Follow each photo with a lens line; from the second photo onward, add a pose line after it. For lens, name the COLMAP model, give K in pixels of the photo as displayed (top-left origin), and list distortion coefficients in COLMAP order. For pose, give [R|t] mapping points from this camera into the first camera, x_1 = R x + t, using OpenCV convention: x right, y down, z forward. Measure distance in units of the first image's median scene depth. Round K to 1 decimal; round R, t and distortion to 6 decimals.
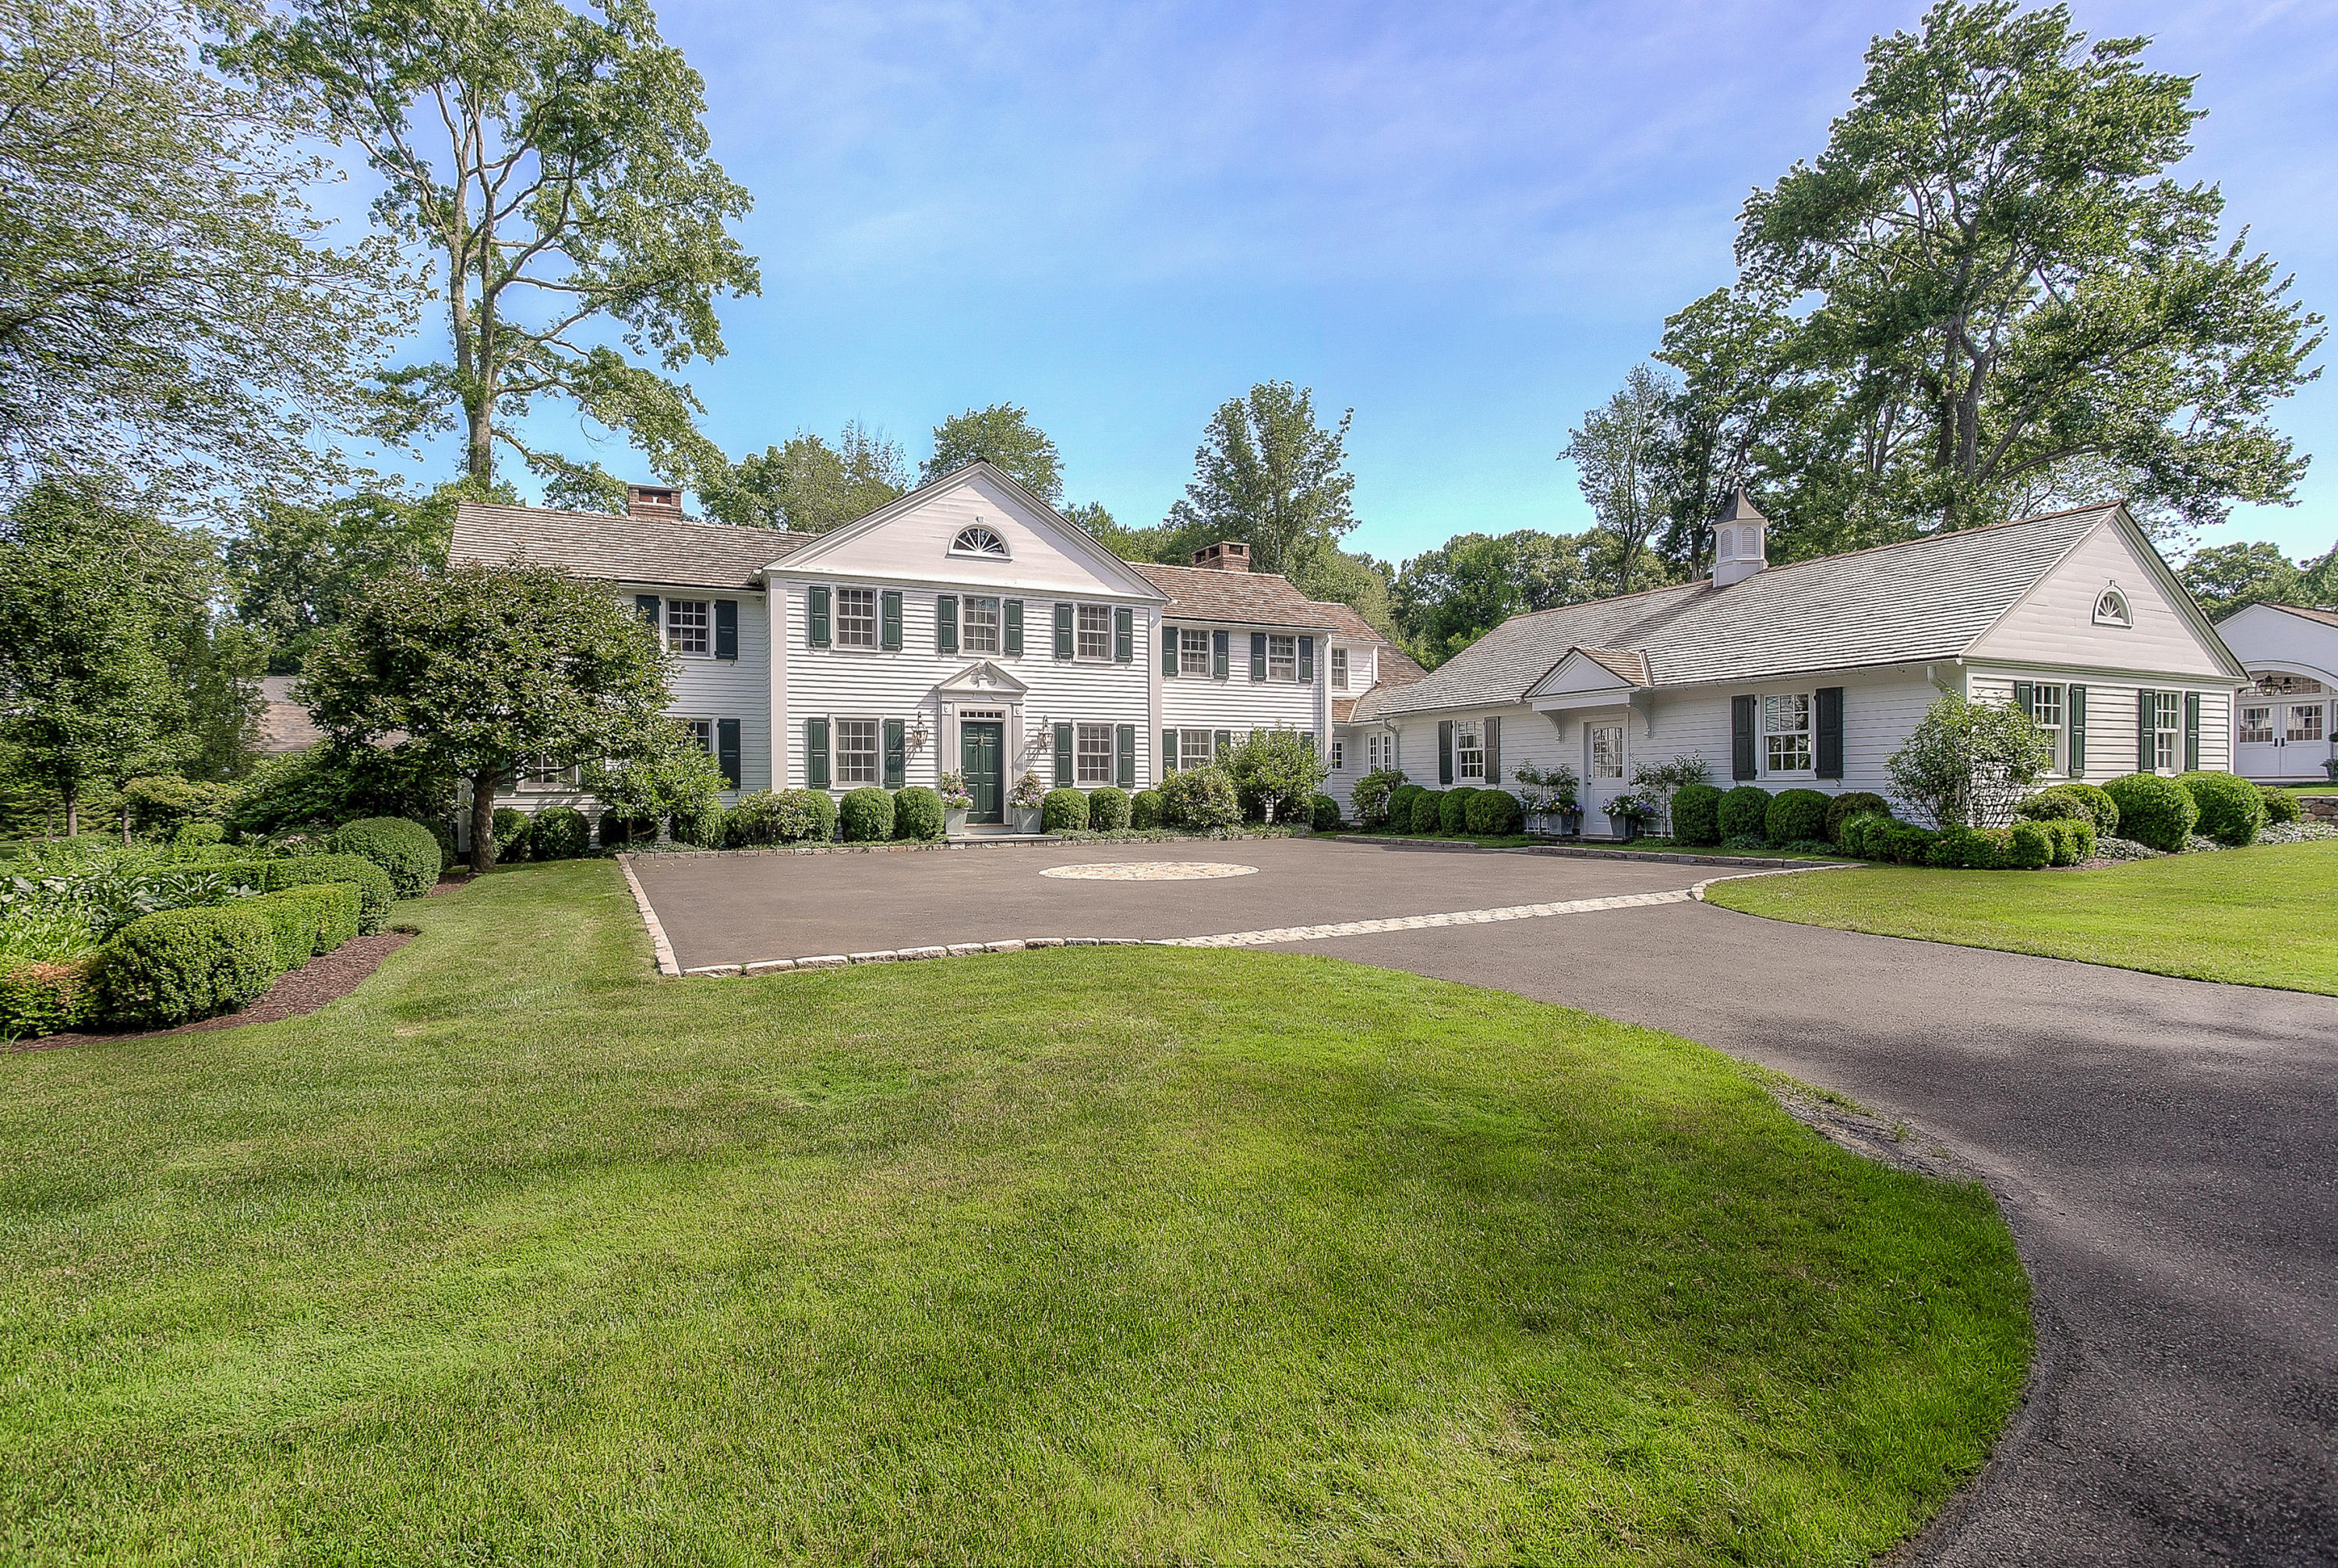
lens RADIAL K [[914.0, 0, 1170.6], [0, 914.0, 773.6], [0, 0, 1]] dist [-0.002628, 0.000118]
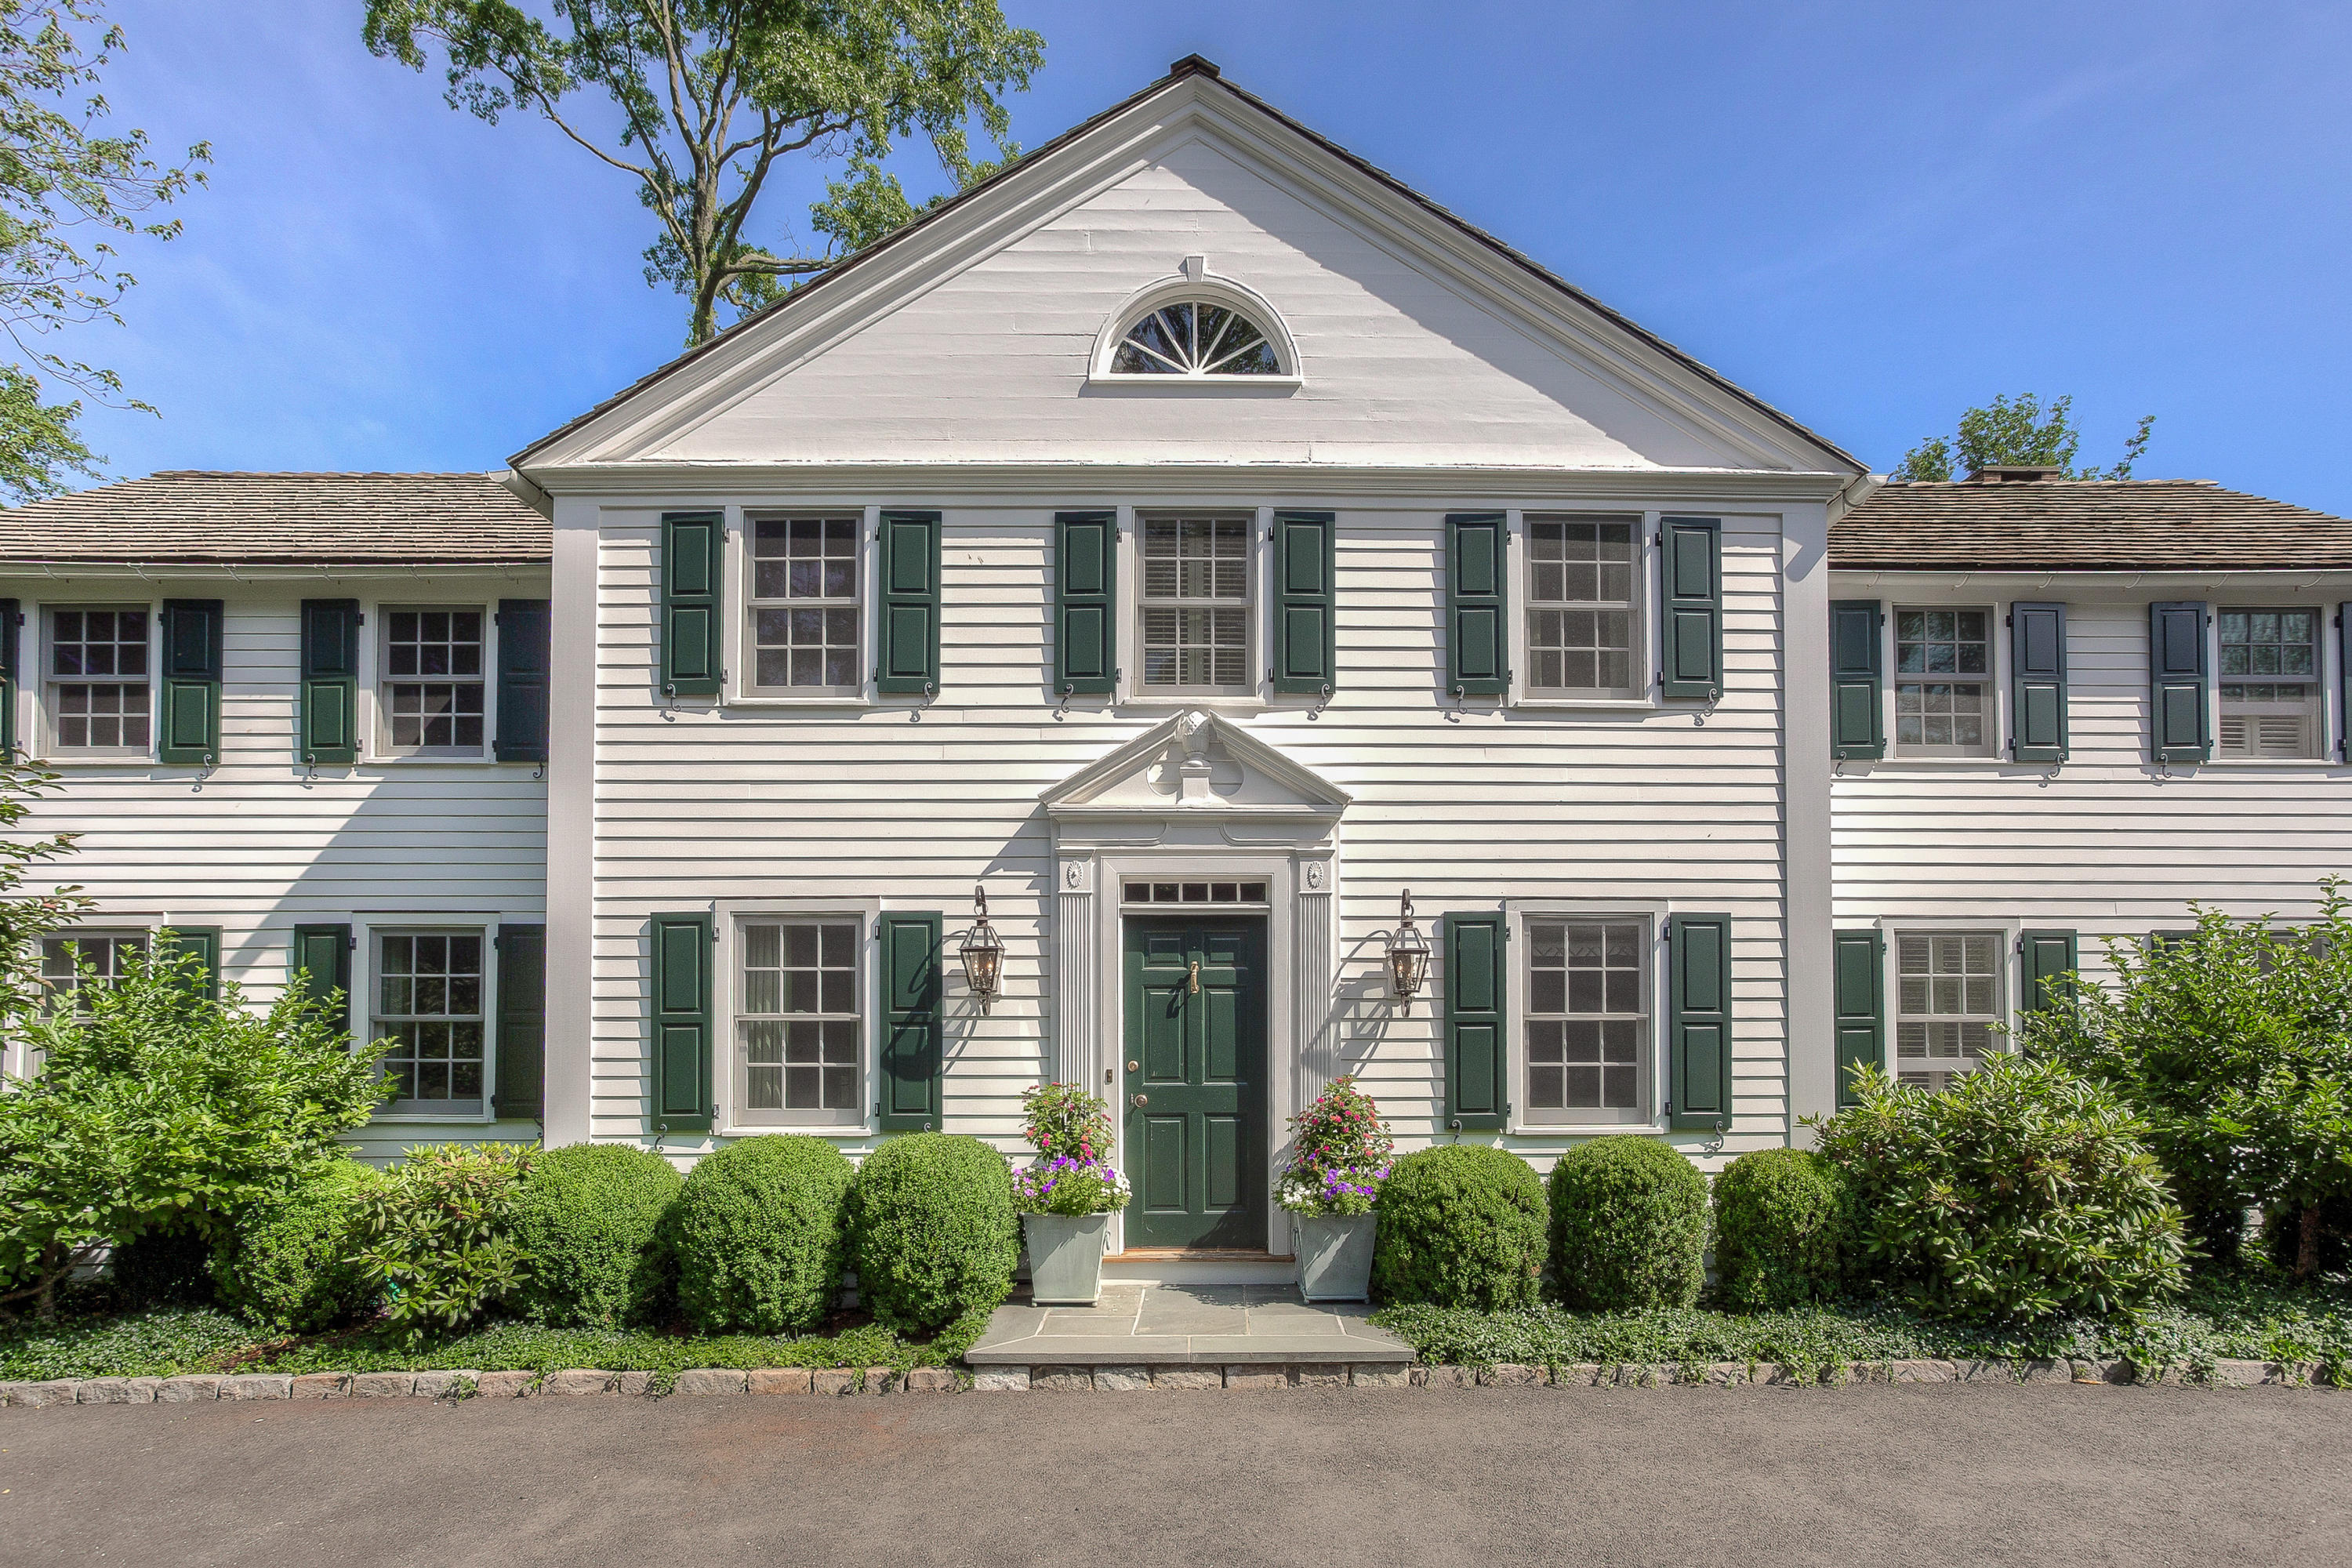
lens RADIAL K [[1154.8, 0, 1327.4], [0, 1154.8, 989.3], [0, 0, 1]] dist [-0.005816, -0.000221]
pose [[0.917120, -0.005993, -0.398567, -0.011597], [-0.000409, 0.999872, -0.015974, -0.025565], [0.398612, 0.014813, 0.917000, 0.655249]]
